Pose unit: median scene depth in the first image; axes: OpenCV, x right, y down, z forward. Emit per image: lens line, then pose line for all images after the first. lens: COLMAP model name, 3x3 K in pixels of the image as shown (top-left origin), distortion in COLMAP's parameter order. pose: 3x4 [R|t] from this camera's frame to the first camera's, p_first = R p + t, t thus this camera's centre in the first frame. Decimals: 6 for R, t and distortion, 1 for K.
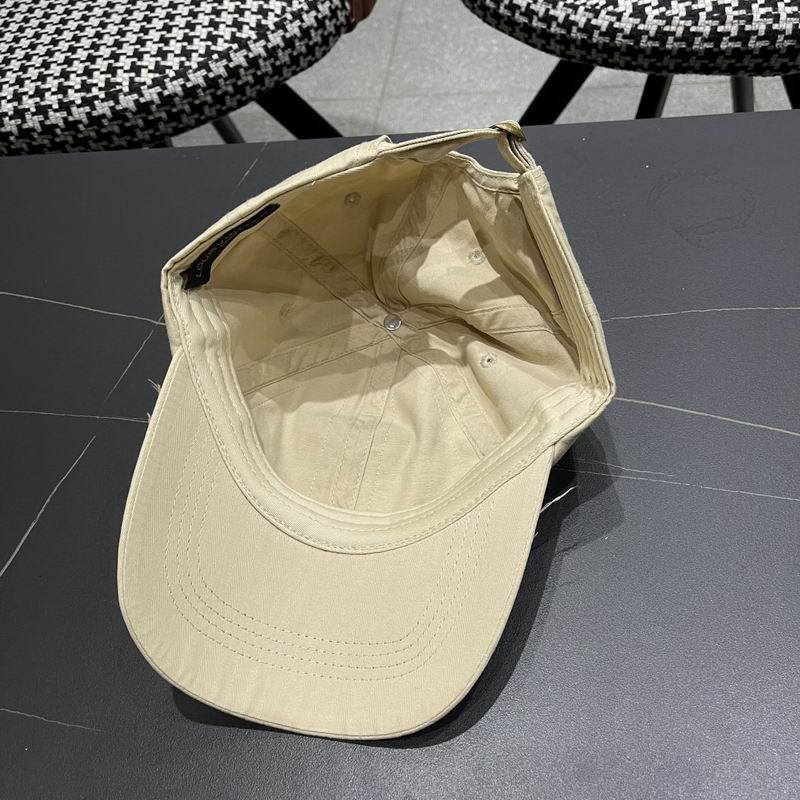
lens RADIAL K [[861.0, 0, 404.3], [0, 861.0, 410.9], [0, 0, 1]] dist [0.011457, 0.000000]
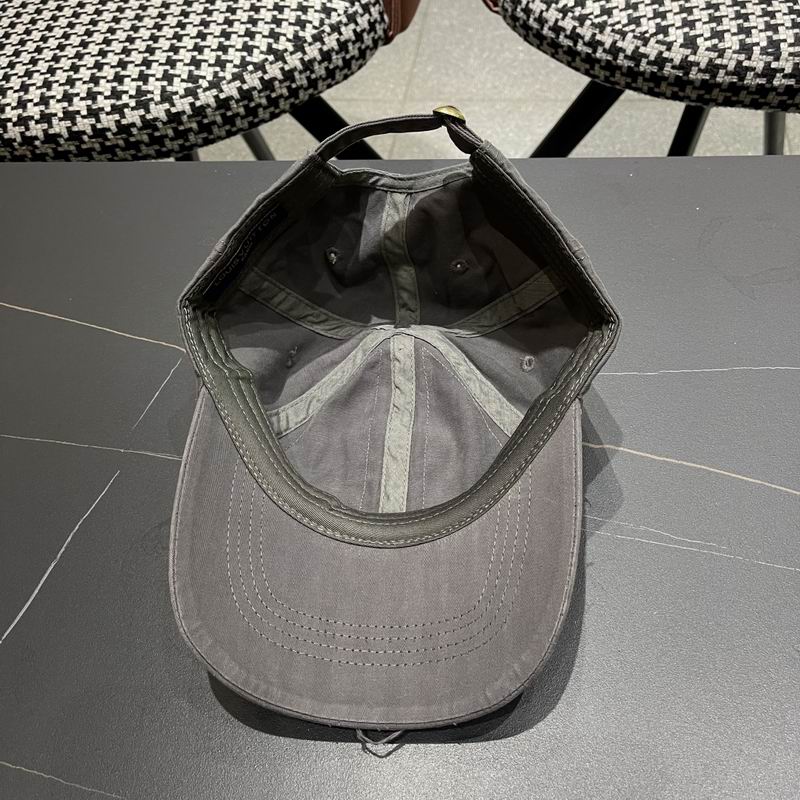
lens RADIAL K [[861.0, 0, 401.9], [0, 861.0, 406.1], [0, 0, 1]] dist [0.011457, 0.000000]
pose [[0.999059, 0.043240, 0.003283, -0.035355], [-0.043262, 0.999038, 0.007157, -0.044880], [-0.002970, -0.007292, 0.999969, 0.027085]]
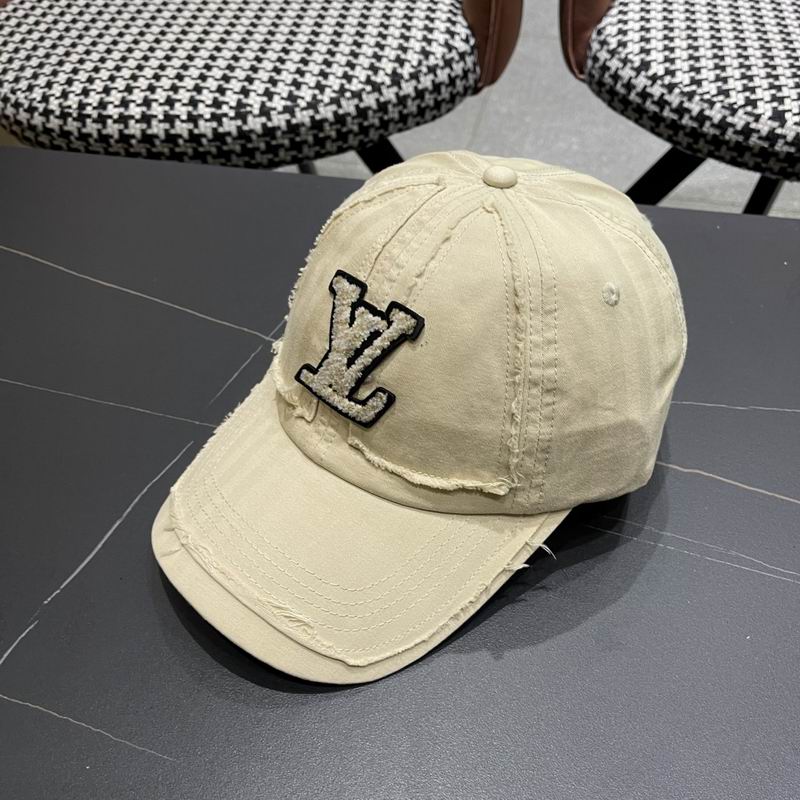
lens RADIAL K [[861.0, 0, 389.1], [0, 861.0, 401.5], [0, 0, 1]] dist [0.011457, 0.000000]
pose [[0.986941, 0.160076, -0.017987, -0.096367], [-0.161079, 0.981550, -0.103024, 0.034518], [0.001163, 0.104576, 0.994516, 0.041030]]
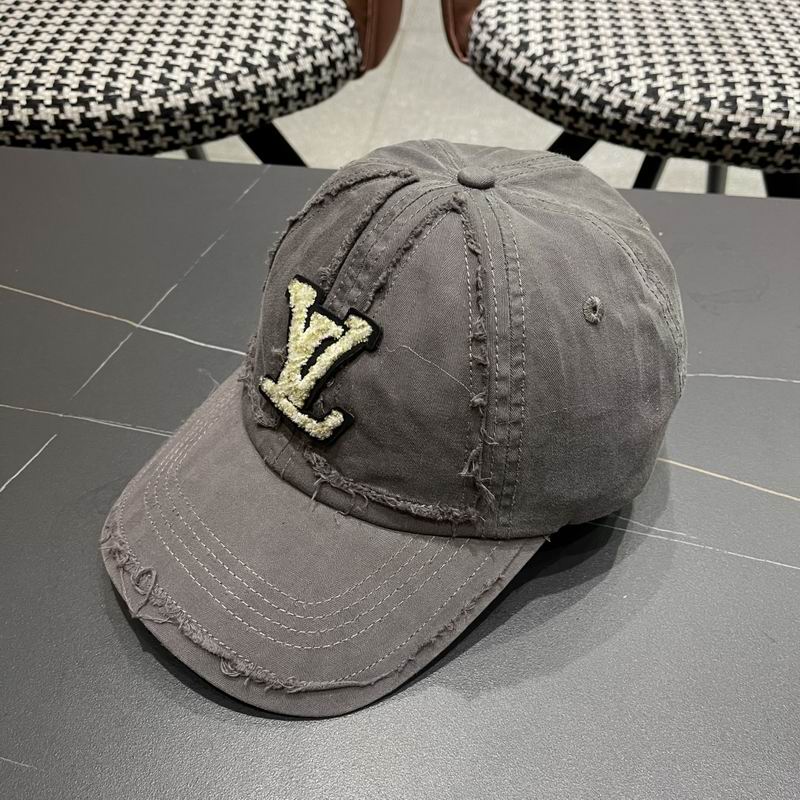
lens RADIAL K [[861.0, 0, 398.0], [0, 861.0, 411.7], [0, 0, 1]] dist [0.011457, 0.000000]
pose [[0.990689, 0.112610, 0.076509, -0.056102], [-0.103863, 0.988487, -0.110028, 0.047192], [-0.088018, 0.101057, 0.990979, 0.059346]]
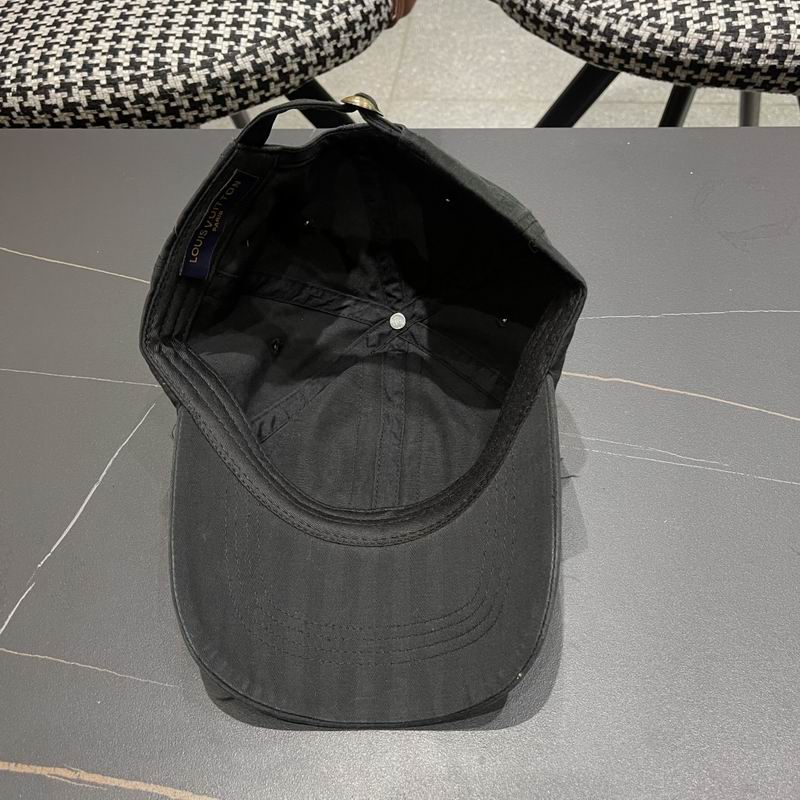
lens RADIAL K [[861.0, 0, 397.6], [0, 861.0, 409.6], [0, 0, 1]] dist [0.011457, 0.000000]
pose [[0.998235, 0.047327, 0.035886, -0.077523], [-0.046944, 0.998832, -0.011444, 0.024096], [-0.036385, 0.009739, 0.999290, -0.015039]]
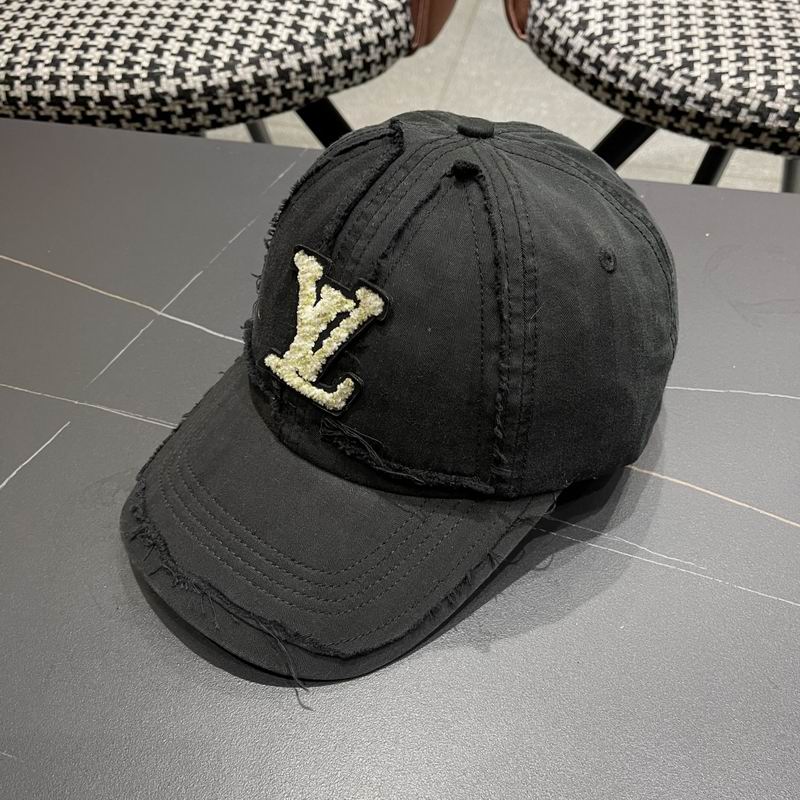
lens RADIAL K [[861.0, 0, 393.8], [0, 861.0, 414.5], [0, 0, 1]] dist [0.011457, 0.000000]
pose [[0.987159, 0.159731, -0.001917, -0.016257], [-0.159588, 0.985610, -0.055719, 0.012276], [-0.007011, 0.055310, 0.998445, 0.067999]]
